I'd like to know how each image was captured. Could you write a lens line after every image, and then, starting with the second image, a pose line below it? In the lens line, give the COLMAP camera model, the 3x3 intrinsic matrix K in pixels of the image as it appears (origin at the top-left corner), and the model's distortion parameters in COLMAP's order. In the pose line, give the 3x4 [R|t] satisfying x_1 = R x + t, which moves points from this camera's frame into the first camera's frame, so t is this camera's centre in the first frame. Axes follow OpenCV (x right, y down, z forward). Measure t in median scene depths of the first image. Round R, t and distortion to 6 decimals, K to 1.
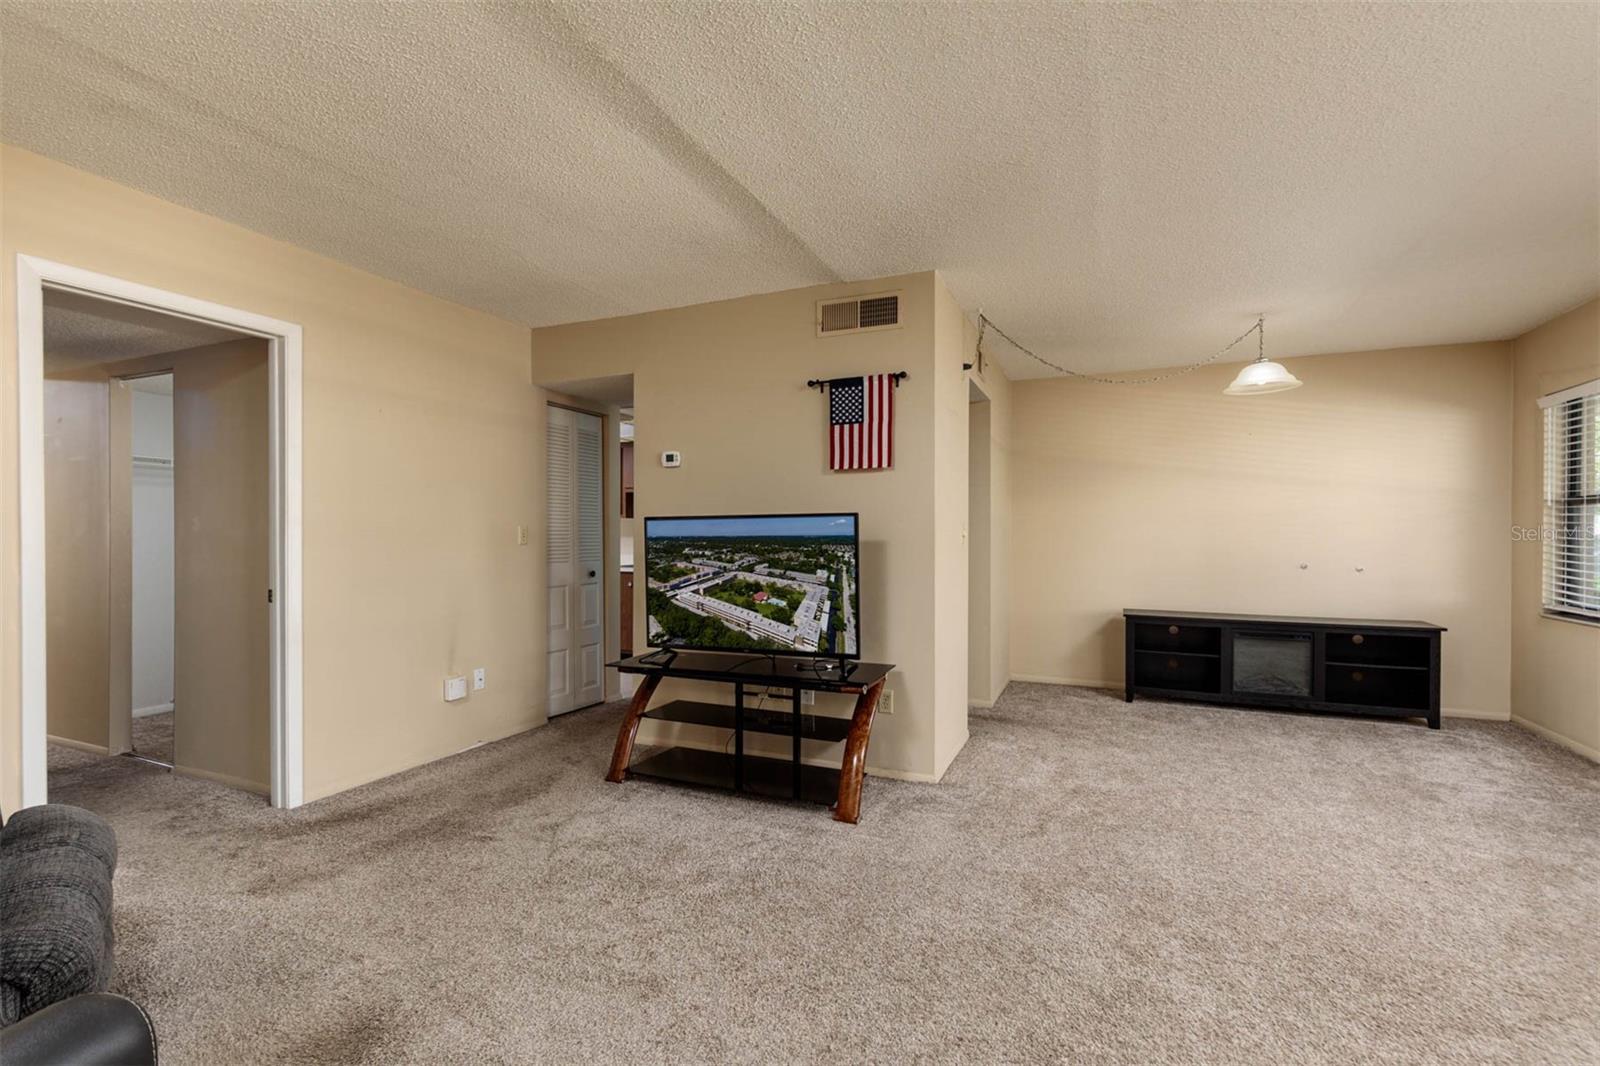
lens RADIAL K [[725.6, 0, 788.4], [0, 725.6, 538.2], [0, 0, 1]] dist [0.004196, 0.000313]
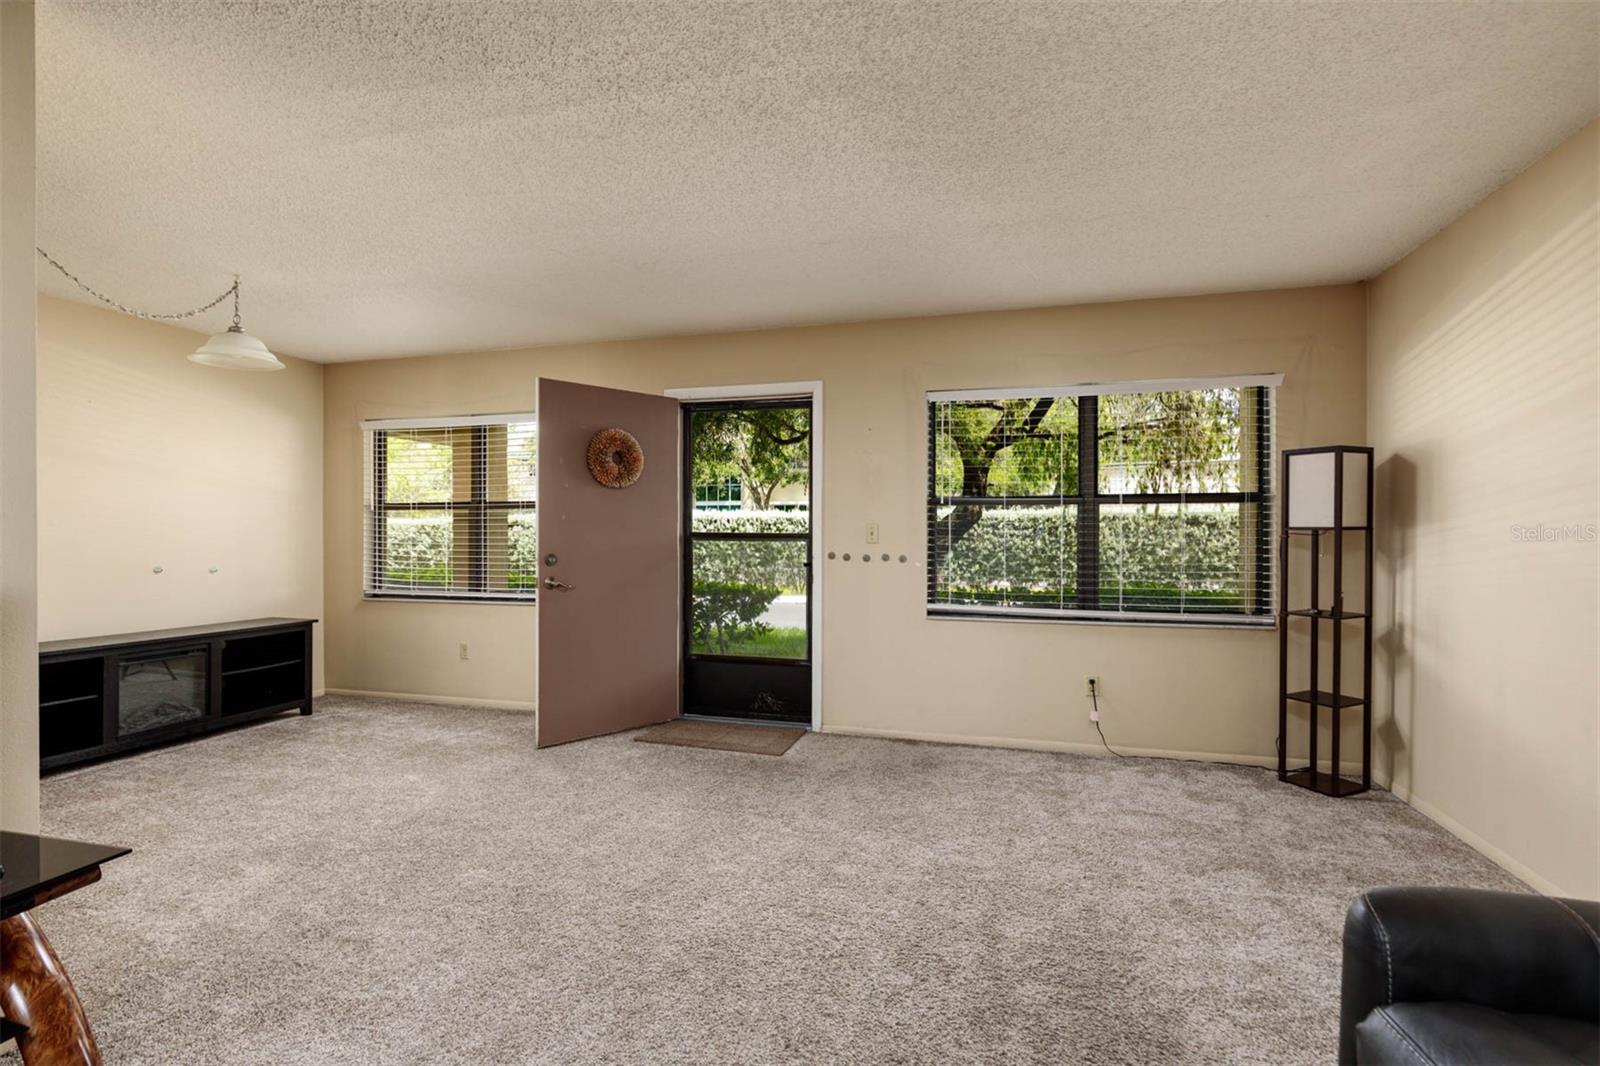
lens RADIAL K [[750.9, 0, 797.6], [0, 750.9, 536.8], [0, 0, 1]] dist [-0.000399, 0.000756]
pose [[-0.151181, -0.003947, 0.988498, -0.310152], [0.004285, 0.999980, 0.004648, -0.001702], [-0.988497, 0.004938, -0.151161, 0.453747]]
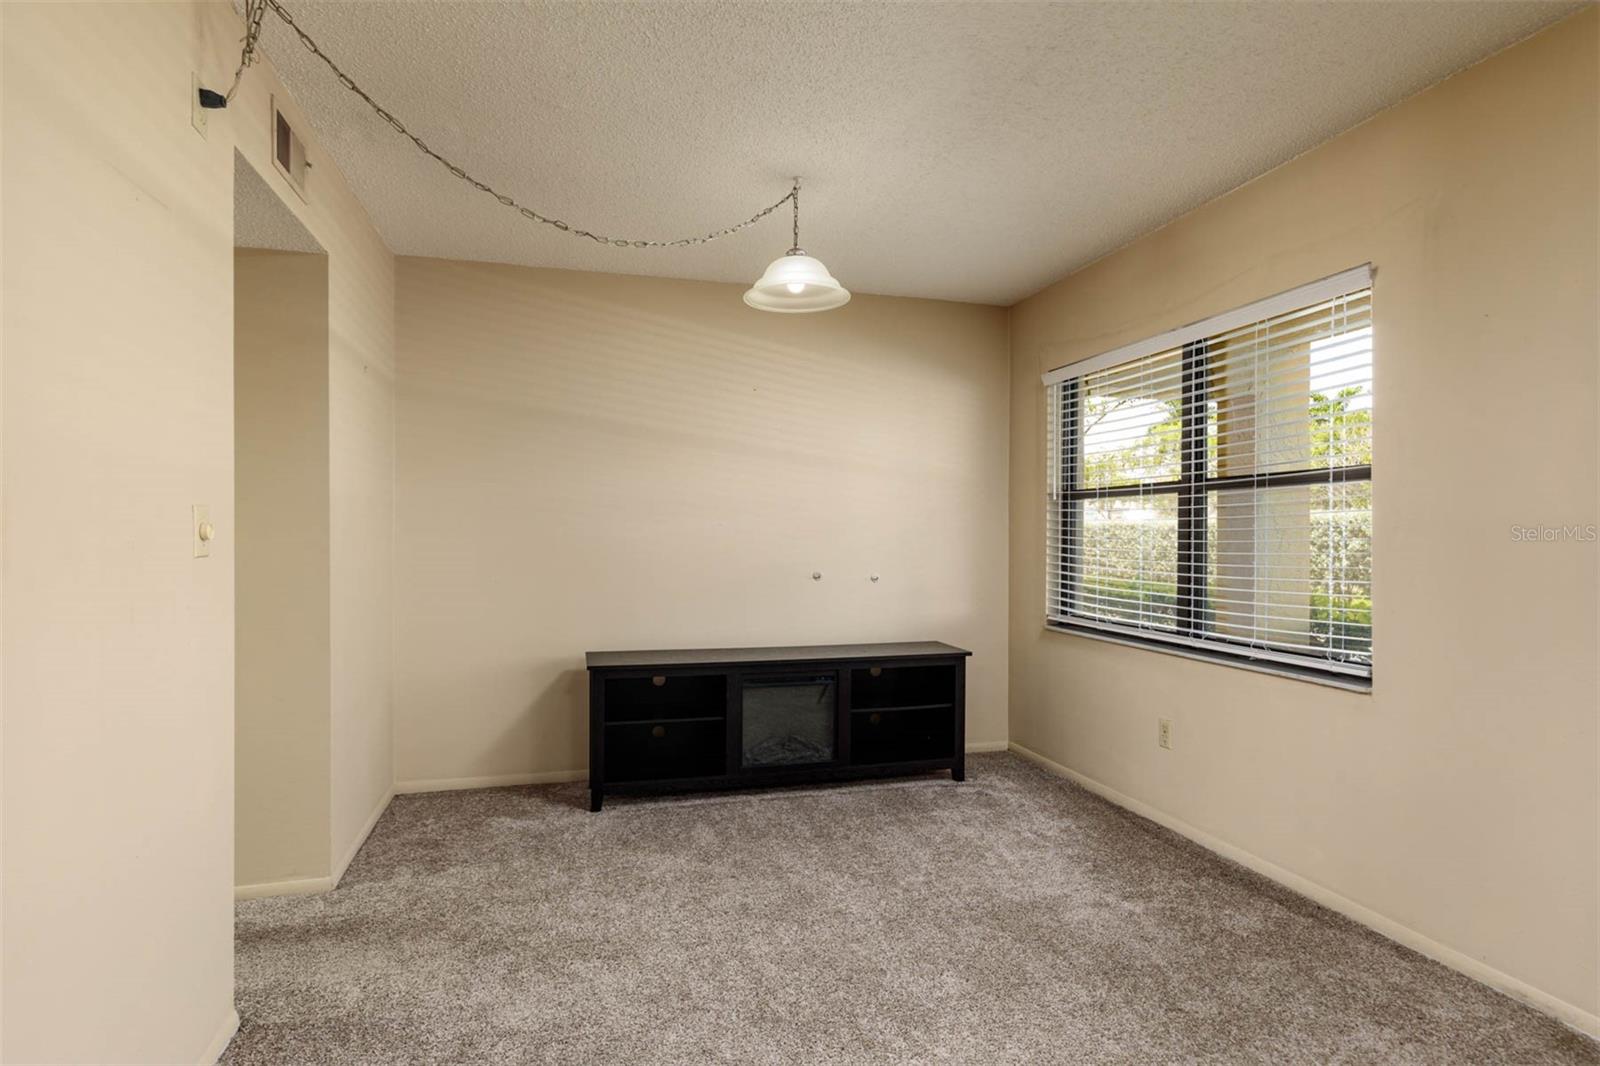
lens RADIAL K [[820.5, 0, 810.8], [0, 820.5, 538.9], [0, 0, 1]] dist [0.003708, -0.000013]
pose [[0.759670, -0.004525, 0.650293, 0.190994], [0.000908, 0.999982, 0.005898, -0.004247], [-0.650308, -0.003890, 0.759661, 0.431550]]
